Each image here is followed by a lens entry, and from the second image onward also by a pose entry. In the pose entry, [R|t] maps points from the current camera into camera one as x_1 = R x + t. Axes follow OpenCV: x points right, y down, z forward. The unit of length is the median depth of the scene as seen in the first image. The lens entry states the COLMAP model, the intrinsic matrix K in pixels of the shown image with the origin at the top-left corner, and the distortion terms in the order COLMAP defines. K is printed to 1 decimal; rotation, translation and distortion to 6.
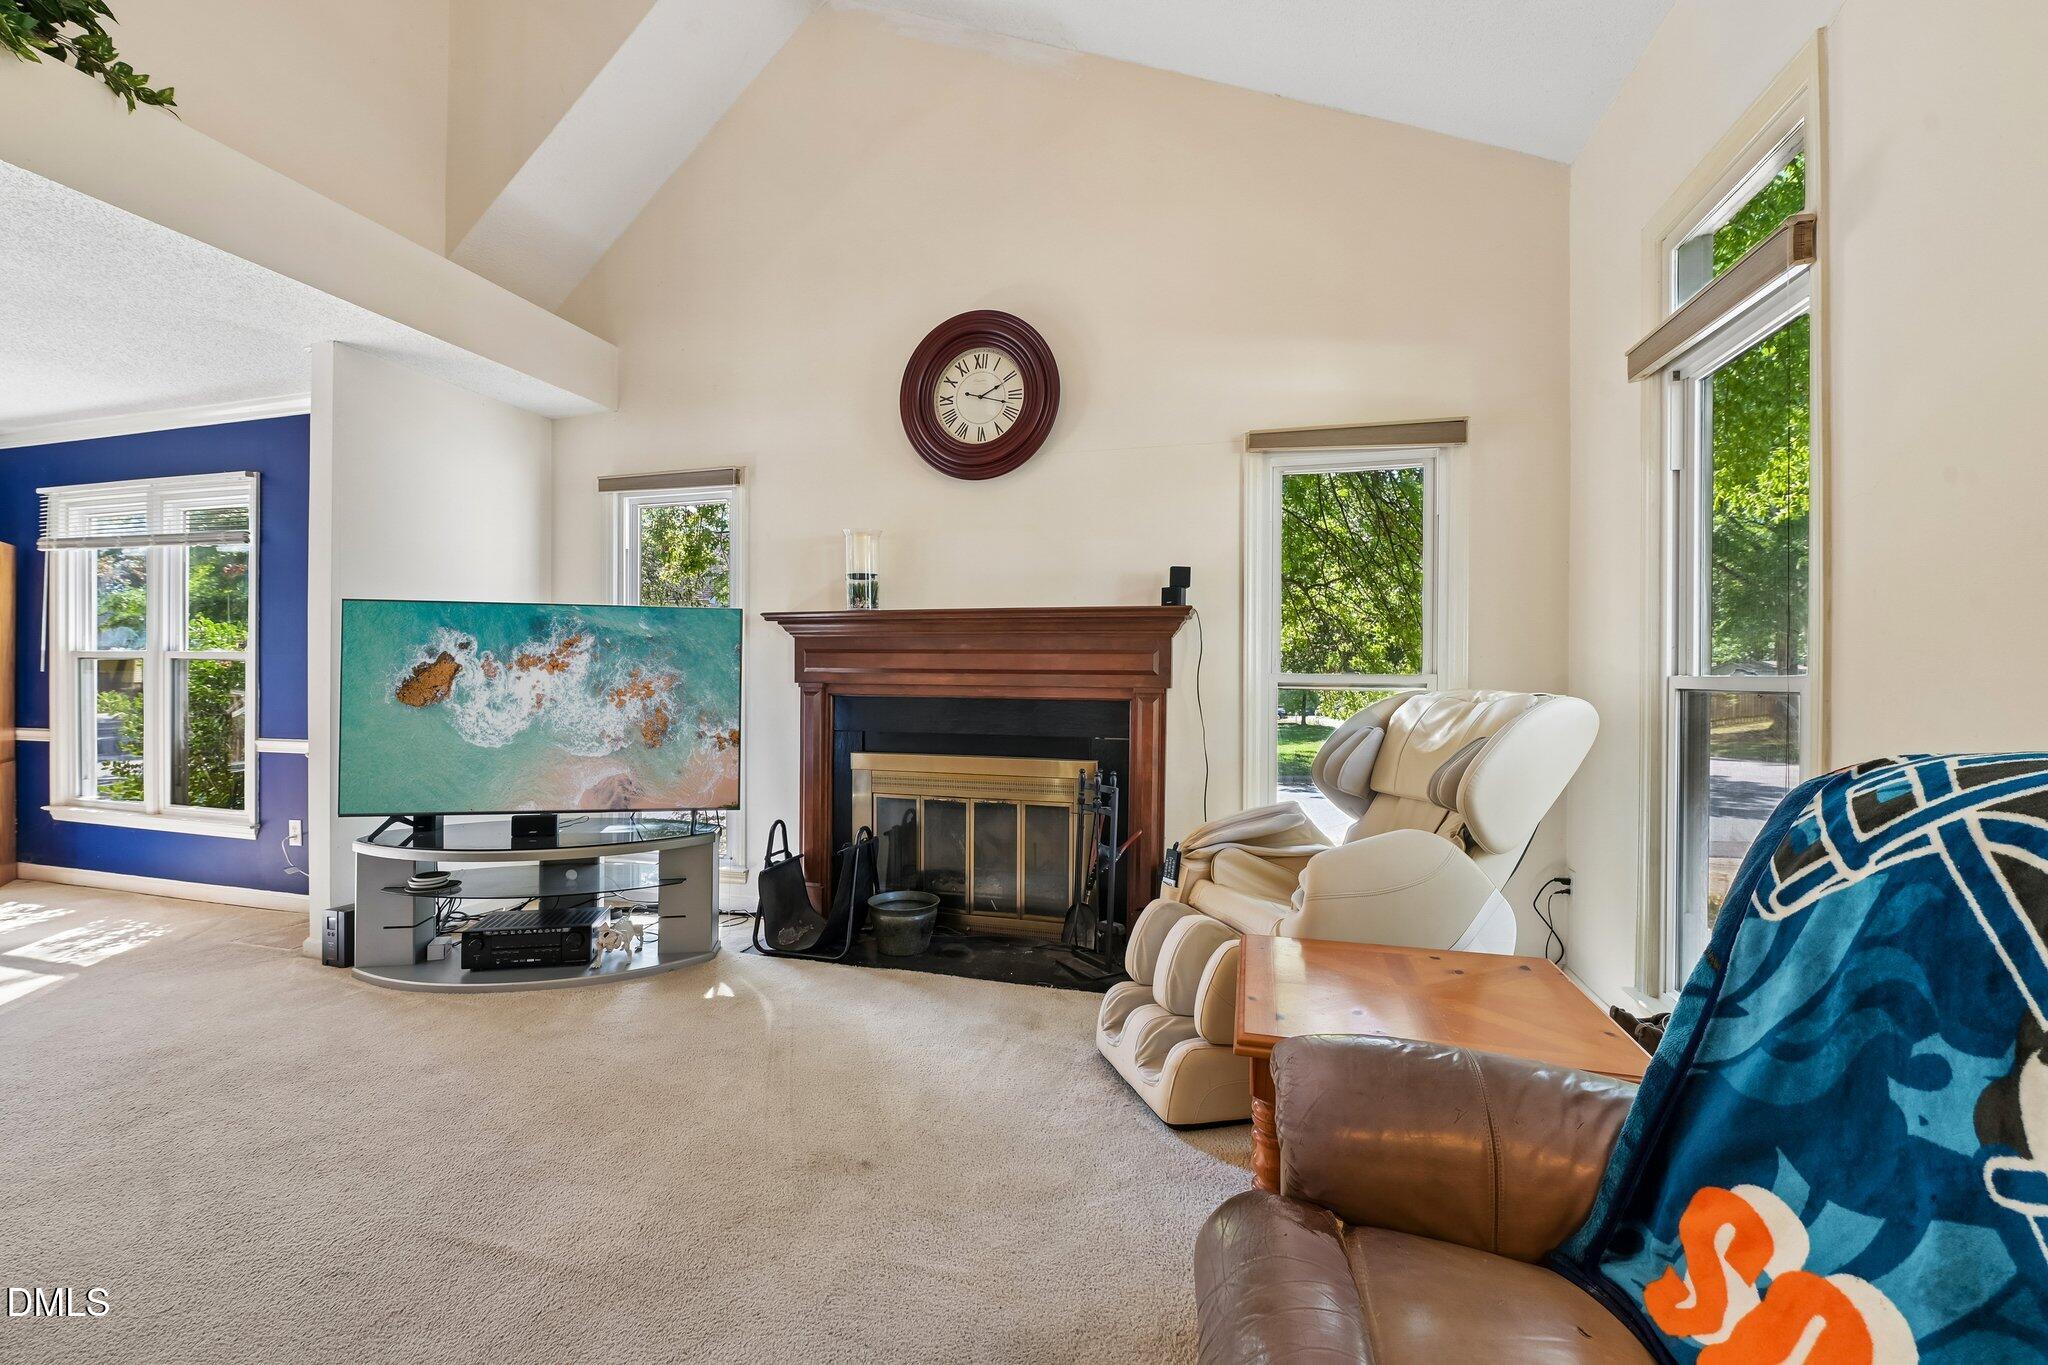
lens RADIAL K [[831.6, 0, 1016.9], [0, 831.6, 683.1], [0, 0, 1]] dist [-0.003901, -0.002960]
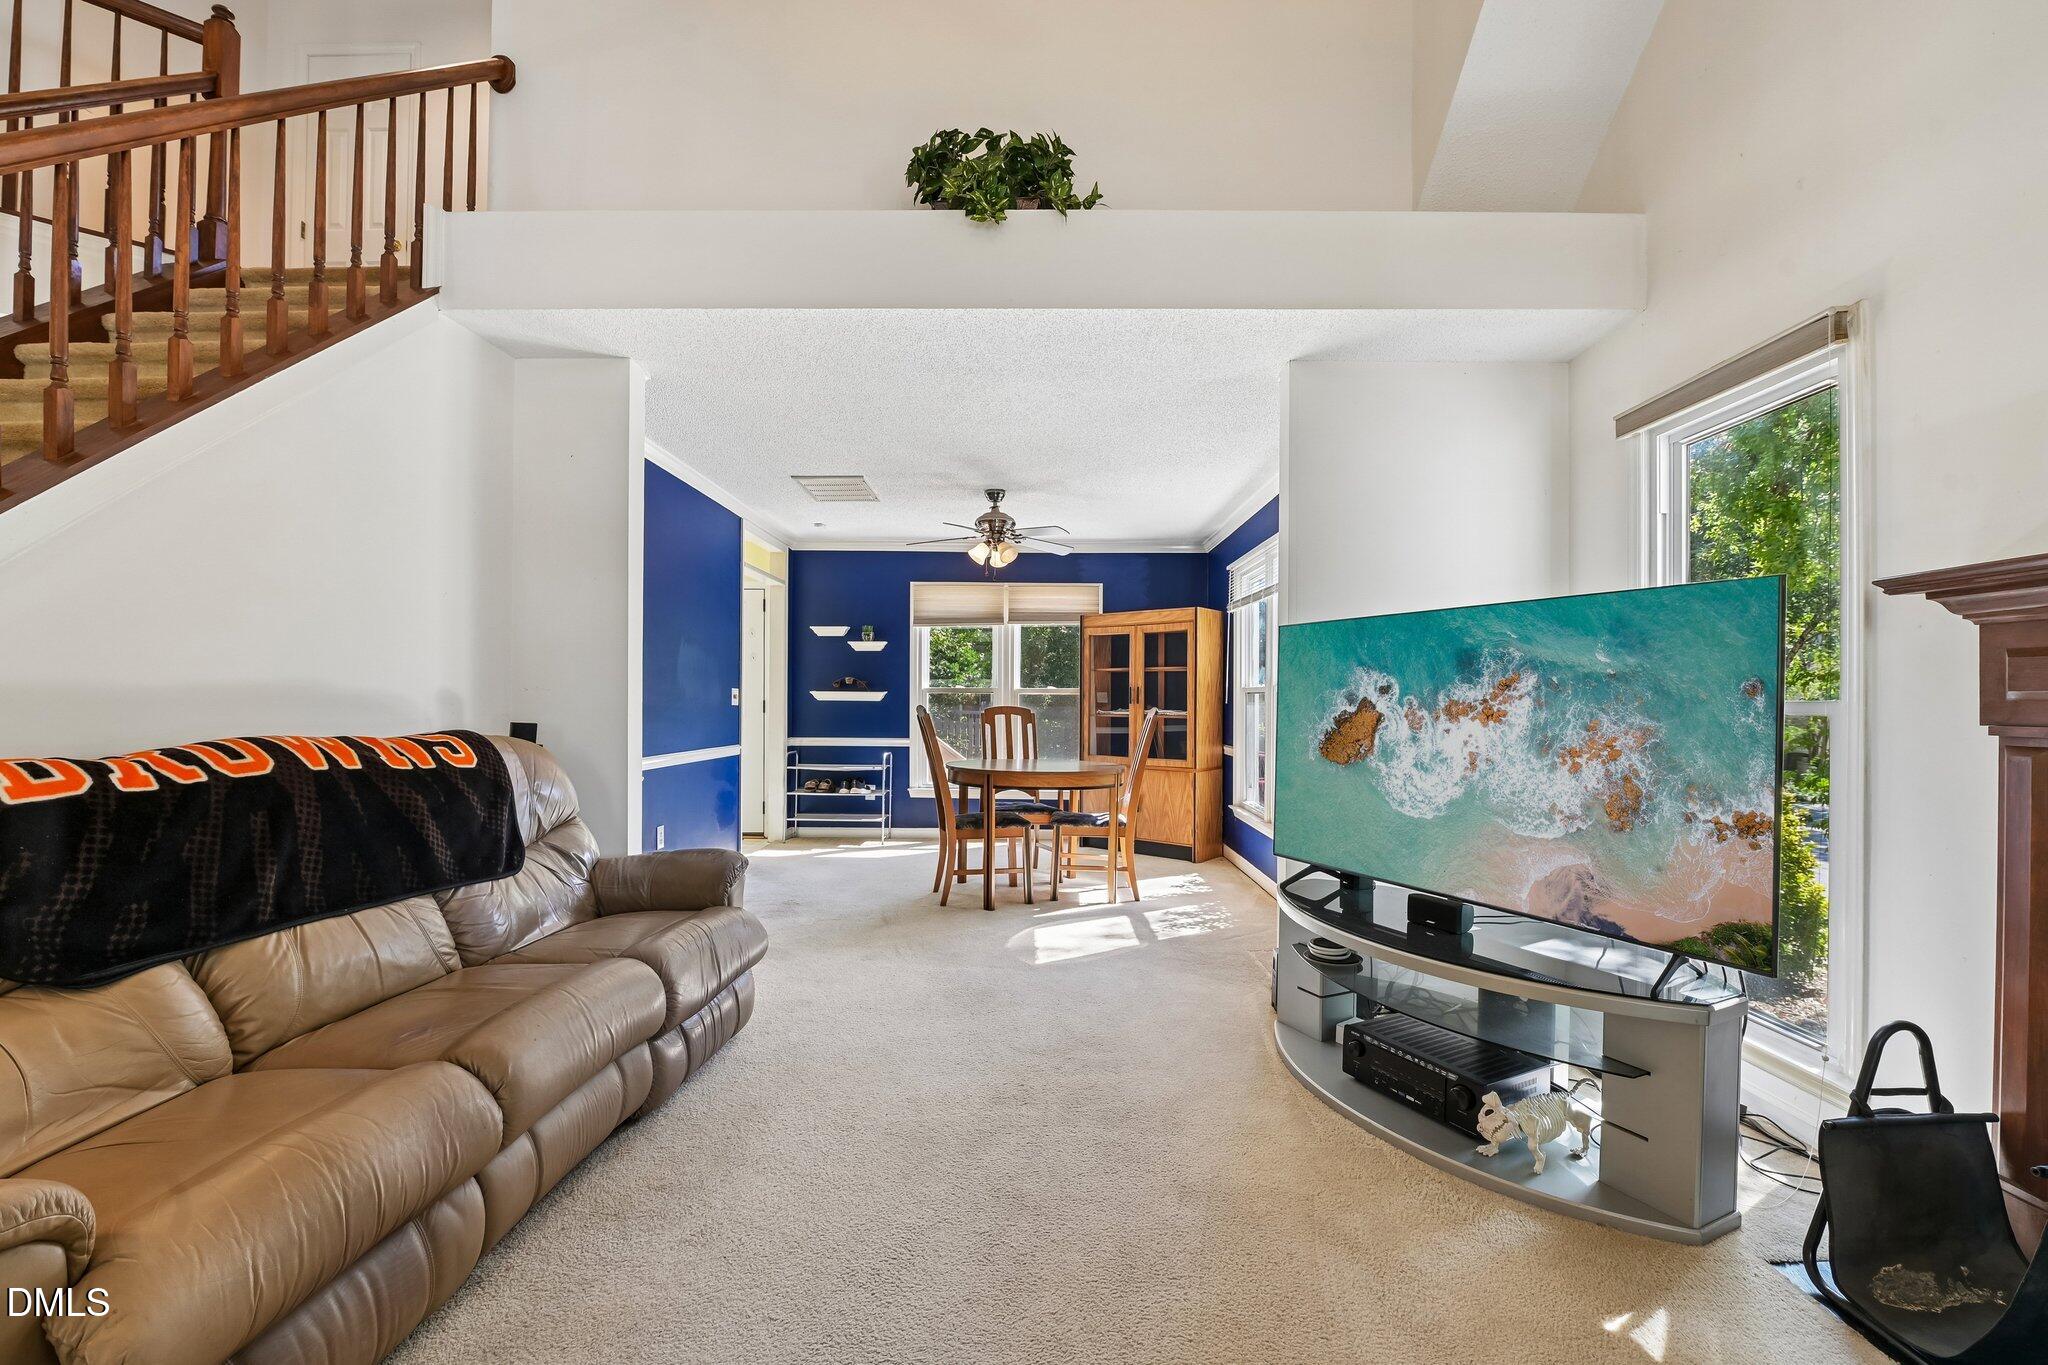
lens RADIAL K [[831.6, 0, 1024.8], [0, 831.6, 703.6], [0, 0, 1]] dist [-0.003901, -0.002960]
pose [[0.267801, -0.001926, -0.963472, 0.023313], [-0.009401, 0.999945, -0.004612, -0.005793], [0.963428, 0.010293, 0.267769, 0.393966]]
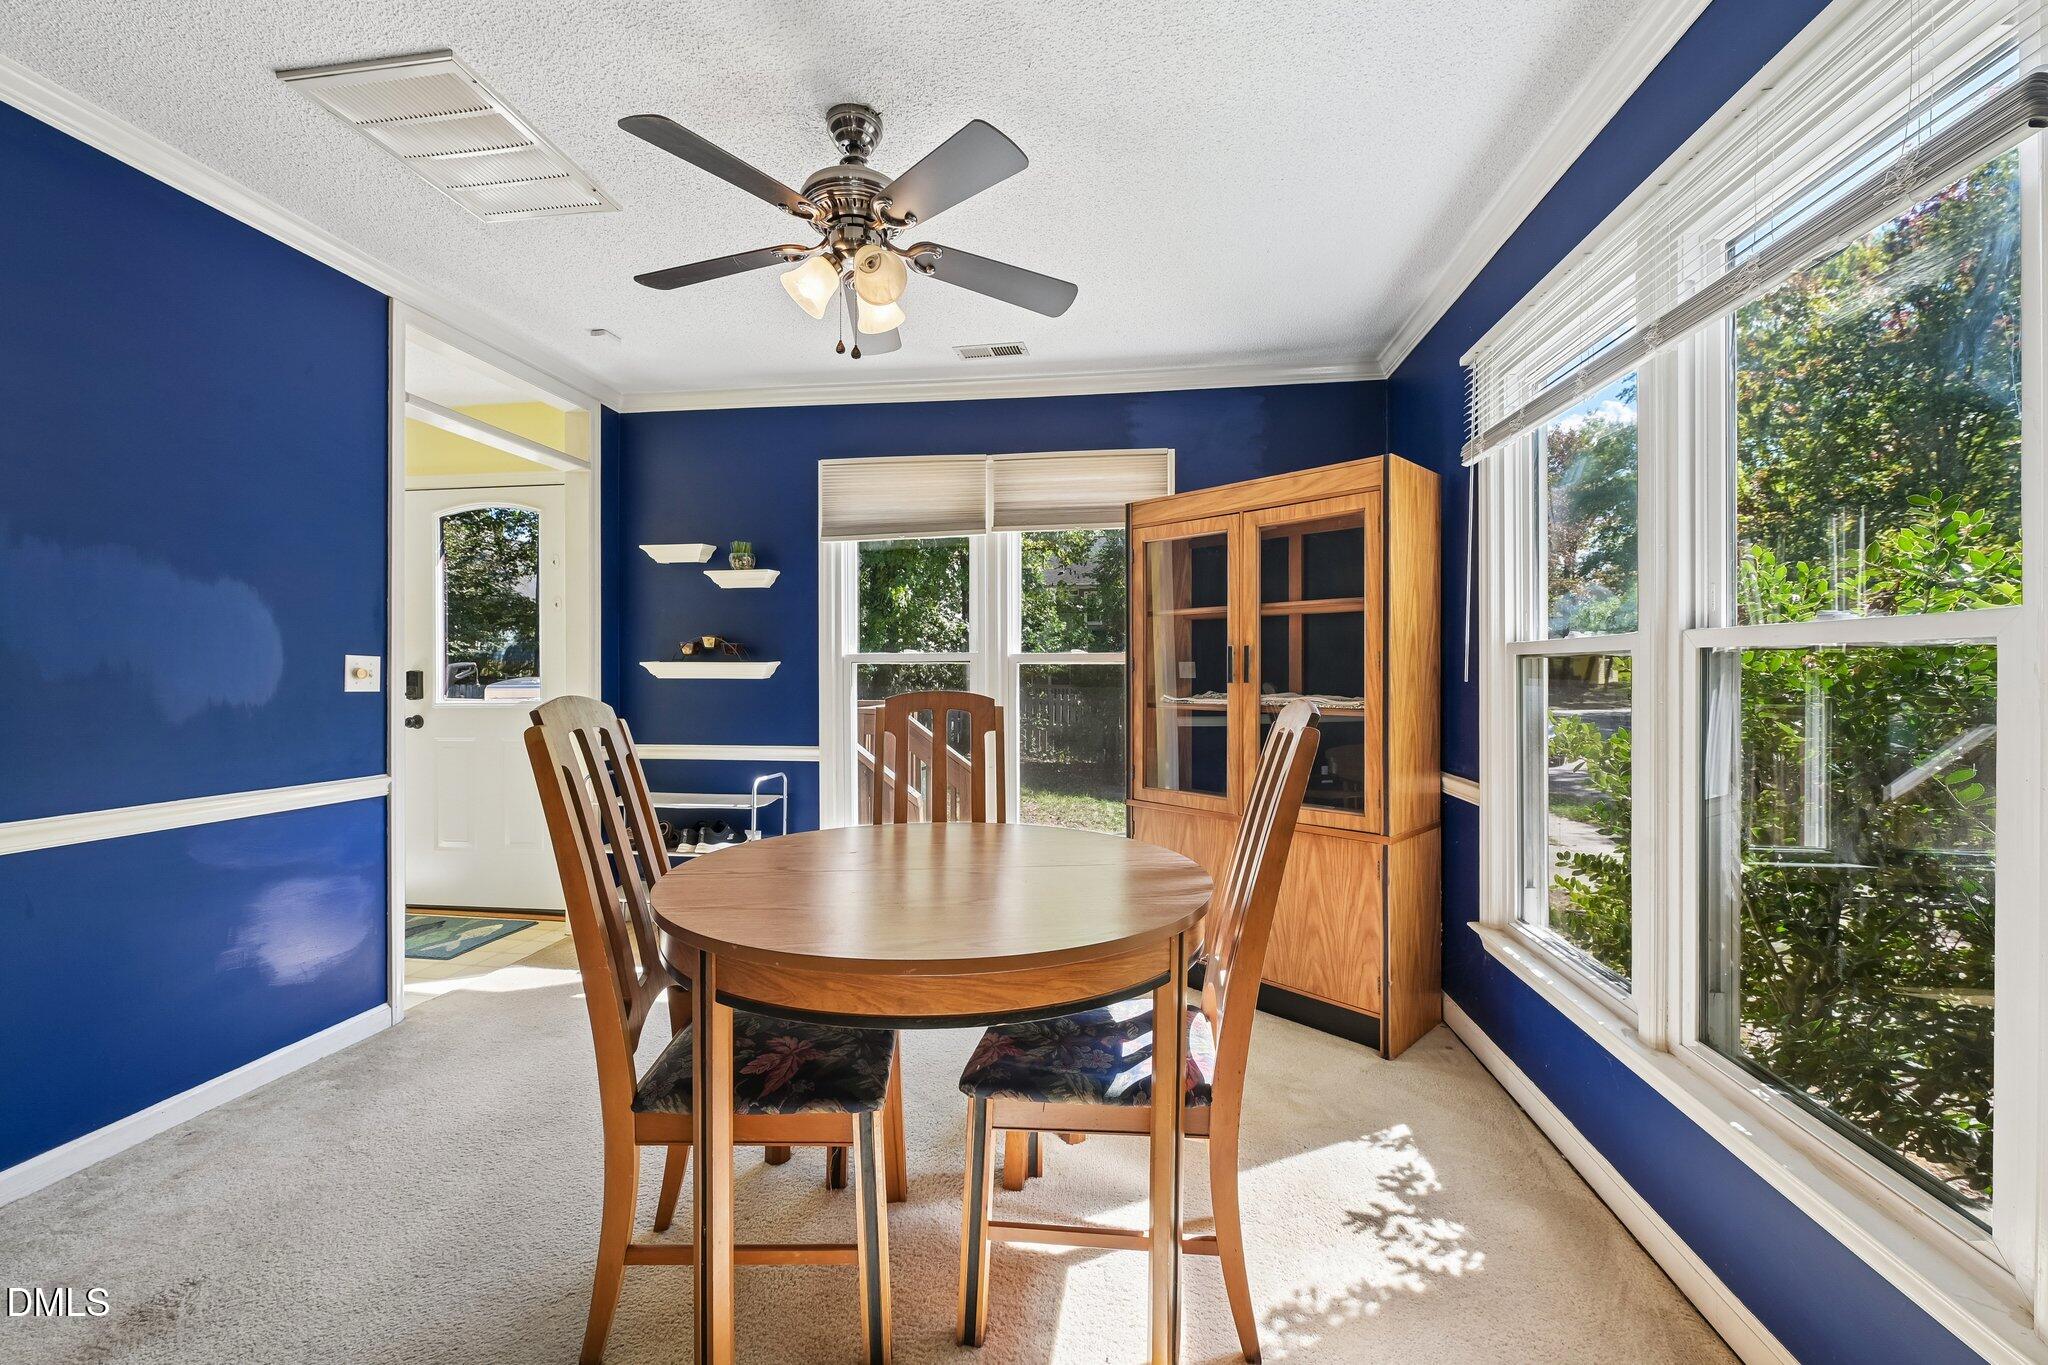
lens RADIAL K [[831.6, 0, 1029.9], [0, 831.6, 676.1], [0, 0, 1]] dist [-0.003901, -0.002960]
pose [[0.159133, -0.002467, -0.987254, -0.824255], [-0.002453, 0.999993, -0.002894, -0.018474], [0.987254, 0.002882, 0.159126, 0.750220]]
